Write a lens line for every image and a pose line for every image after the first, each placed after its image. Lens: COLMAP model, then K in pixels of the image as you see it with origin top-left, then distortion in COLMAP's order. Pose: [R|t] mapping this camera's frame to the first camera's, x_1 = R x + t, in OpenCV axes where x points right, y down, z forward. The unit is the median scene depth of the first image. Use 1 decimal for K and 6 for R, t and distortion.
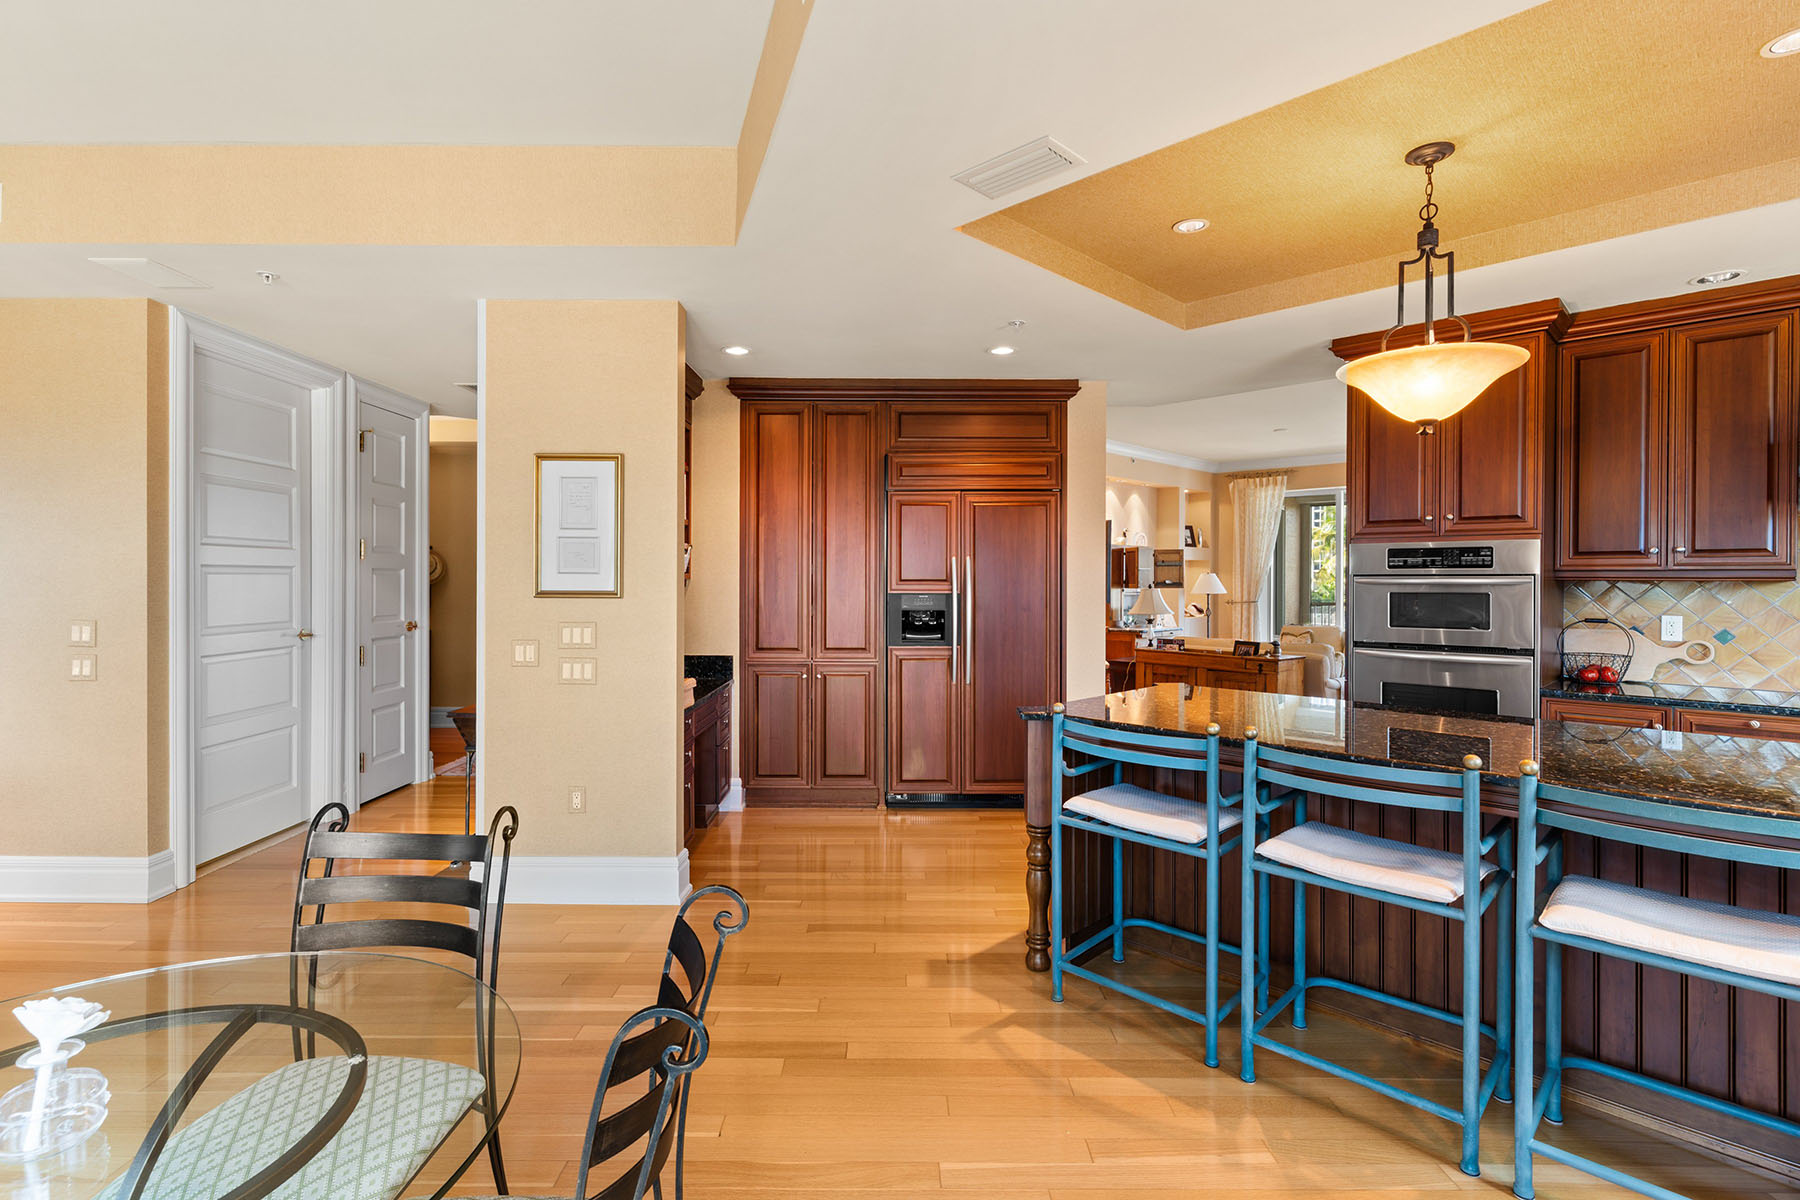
lens RADIAL K [[824.9, 0, 905.6], [0, 824.9, 579.6], [0, 0, 1]] dist [0.000718, -0.000123]
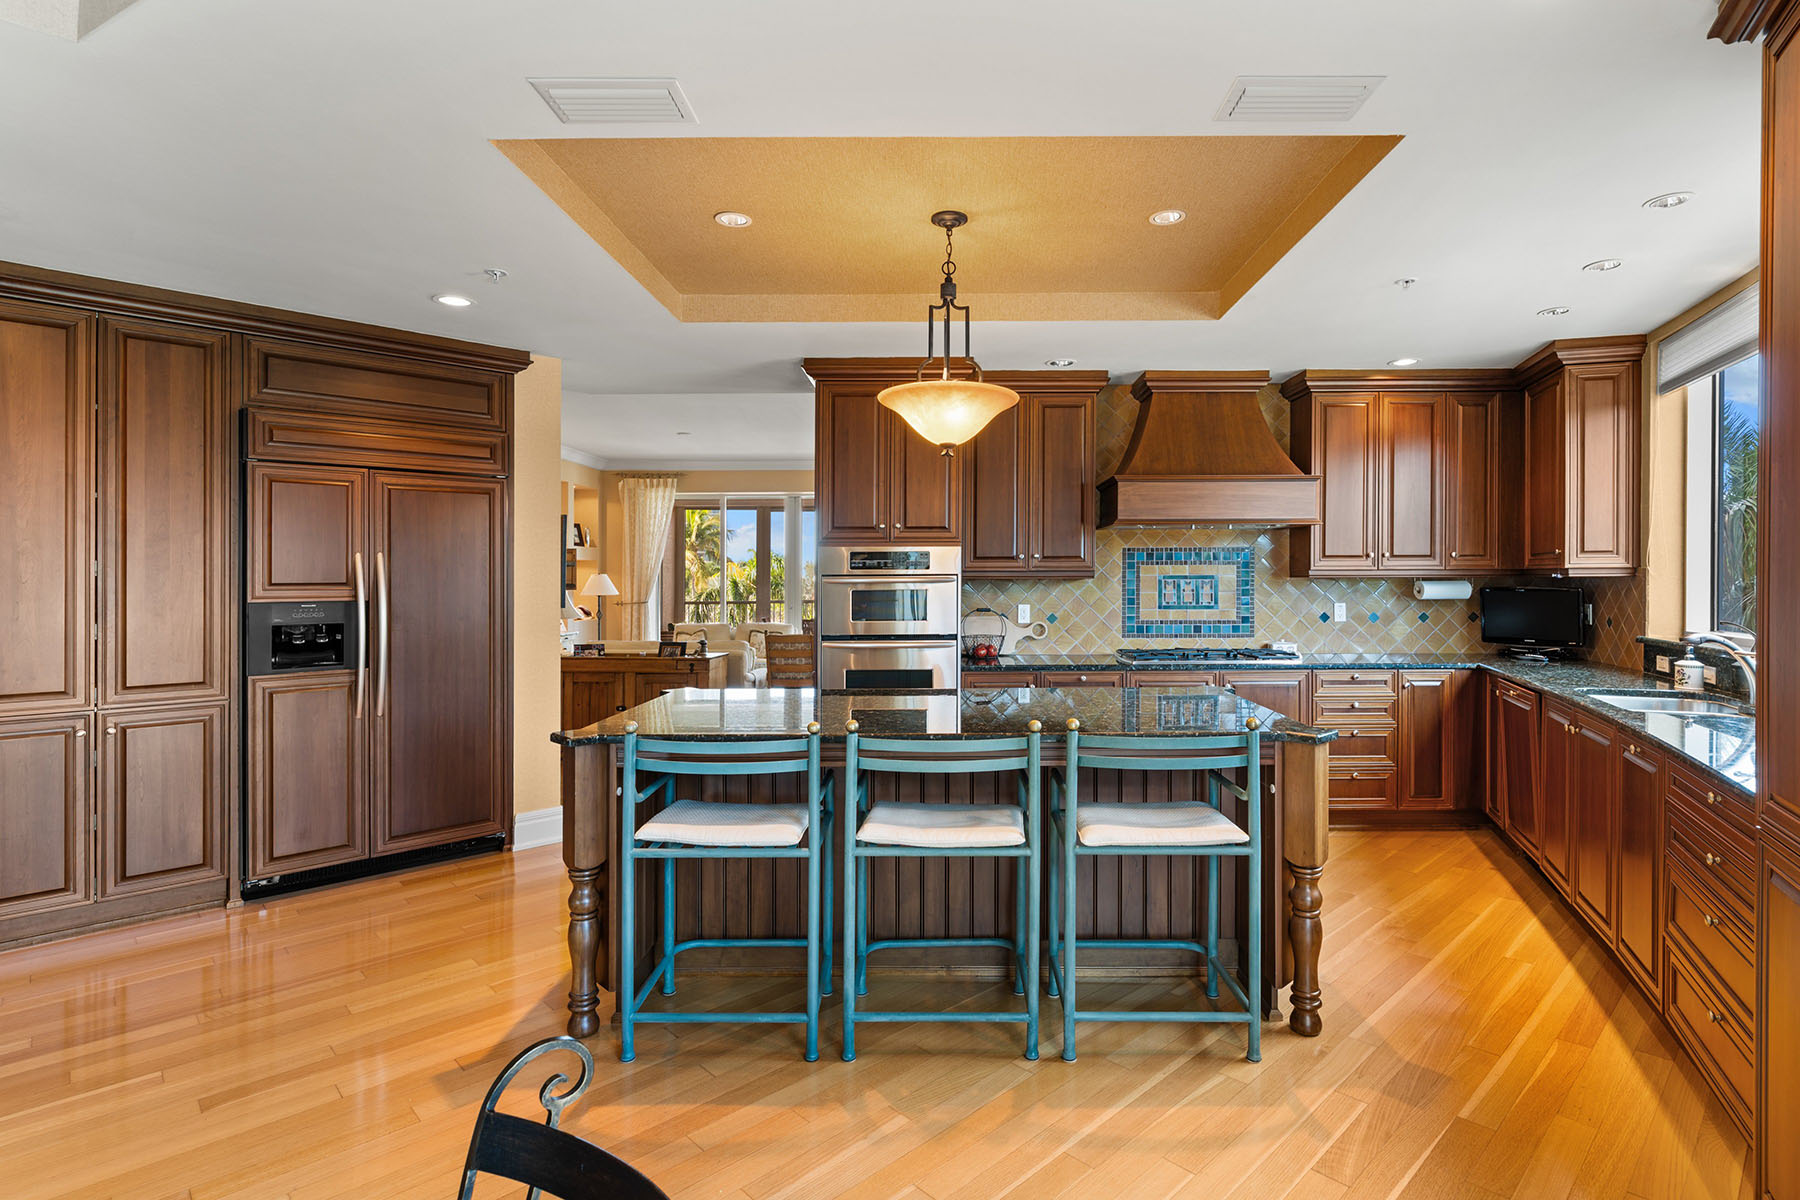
lens RADIAL K [[854.2, 0, 900.7], [0, 854.2, 580.6], [0, 0, 1]] dist [-0.000622, -0.000376]
pose [[0.729367, -0.007077, 0.684086, -0.184205], [0.007036, 0.999971, 0.002844, -0.001167], [-0.684086, 0.002739, 0.729396, 0.111661]]
